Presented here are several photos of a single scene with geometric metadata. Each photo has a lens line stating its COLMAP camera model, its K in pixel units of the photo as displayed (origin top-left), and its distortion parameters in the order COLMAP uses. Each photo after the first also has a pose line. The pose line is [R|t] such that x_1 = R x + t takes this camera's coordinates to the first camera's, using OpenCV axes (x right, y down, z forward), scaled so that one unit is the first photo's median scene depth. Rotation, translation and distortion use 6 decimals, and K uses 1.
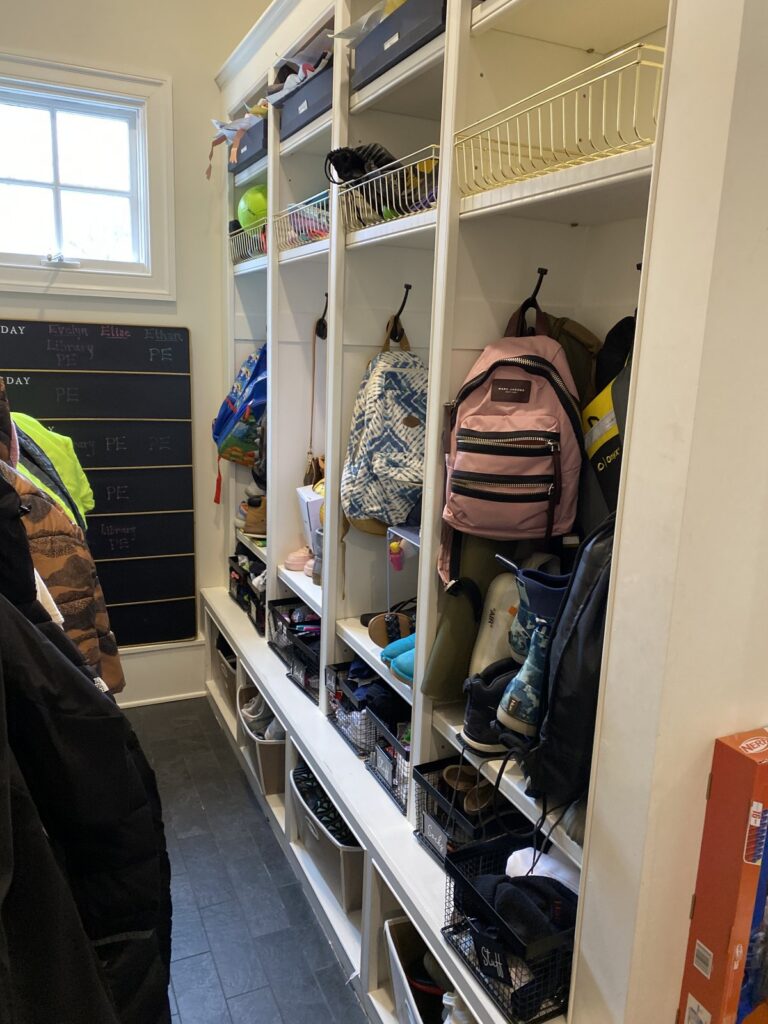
lens RADIAL K [[778.5, 0, 384.5], [0, 778.5, 501.8], [0, 0, 1]] dist [0.045625, -0.056688]
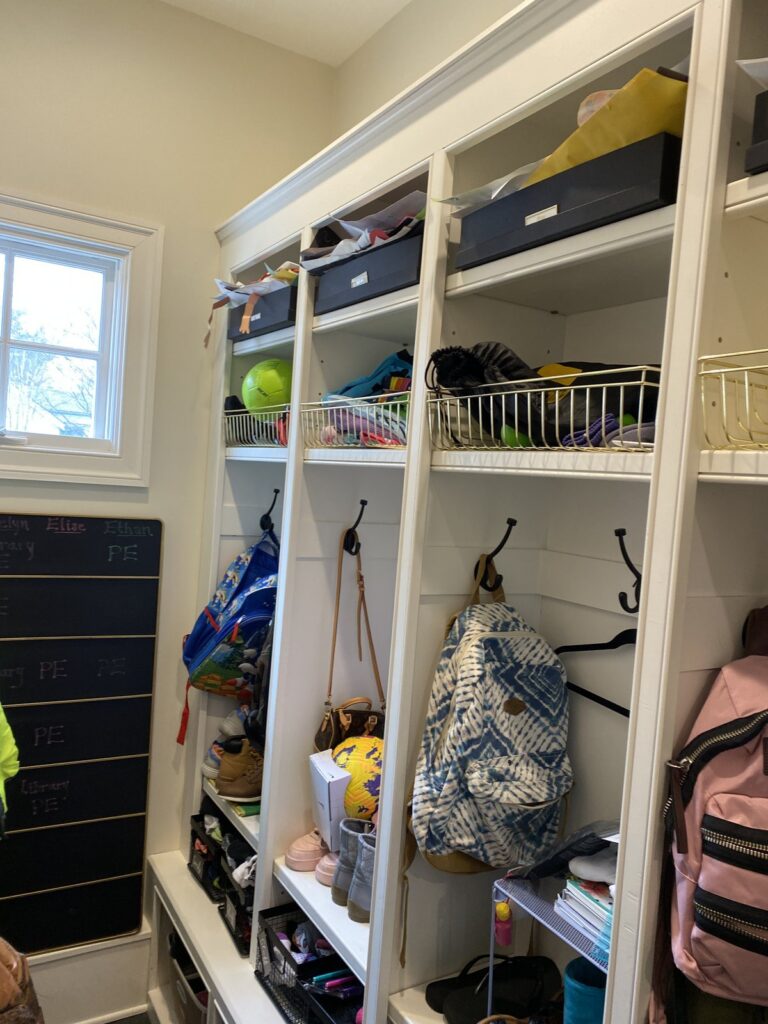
lens RADIAL K [[778.5, 0, 377.7], [0, 778.5, 495.8], [0, 0, 1]] dist [0.045625, -0.056688]
pose [[0.994235, 0.031245, 0.102573, -0.164702], [-0.013909, 0.986102, -0.165558, -0.170141], [-0.106320, 0.163177, 0.980851, 0.284752]]
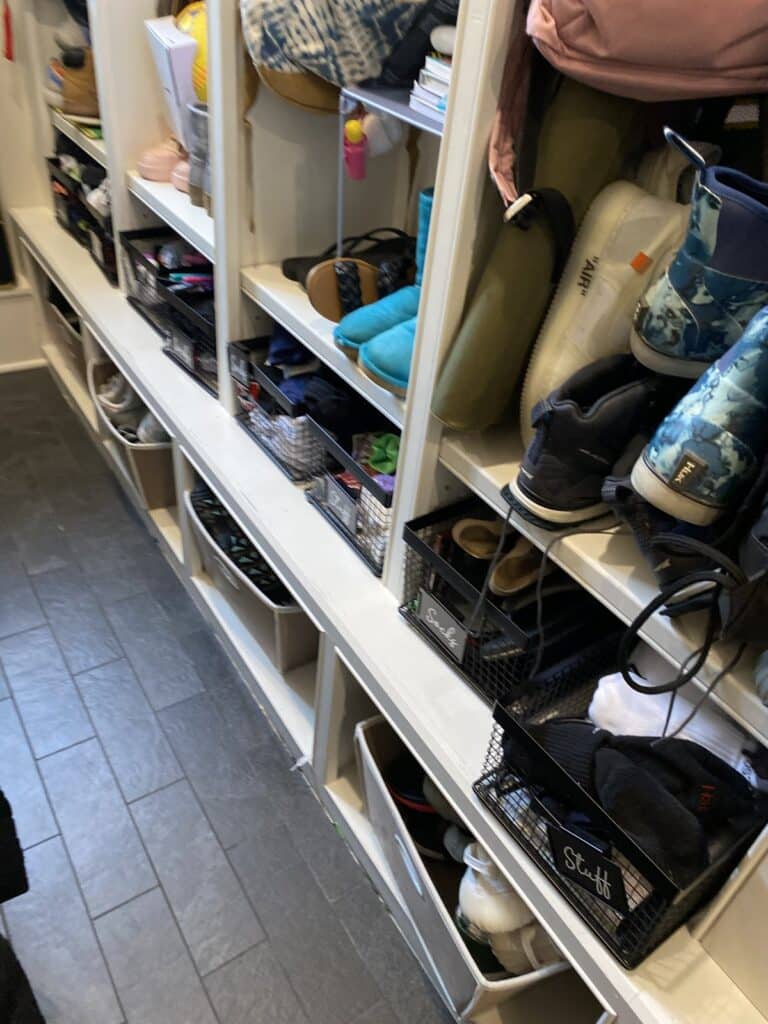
lens RADIAL K [[778.5, 0, 395.7], [0, 778.5, 504.0], [0, 0, 1]] dist [0.045625, -0.056688]
pose [[0.984297, -0.046414, 0.170310, -0.059538], [-0.034132, 0.896563, 0.441599, 0.047074], [-0.173190, -0.440478, 0.880900, 0.388848]]
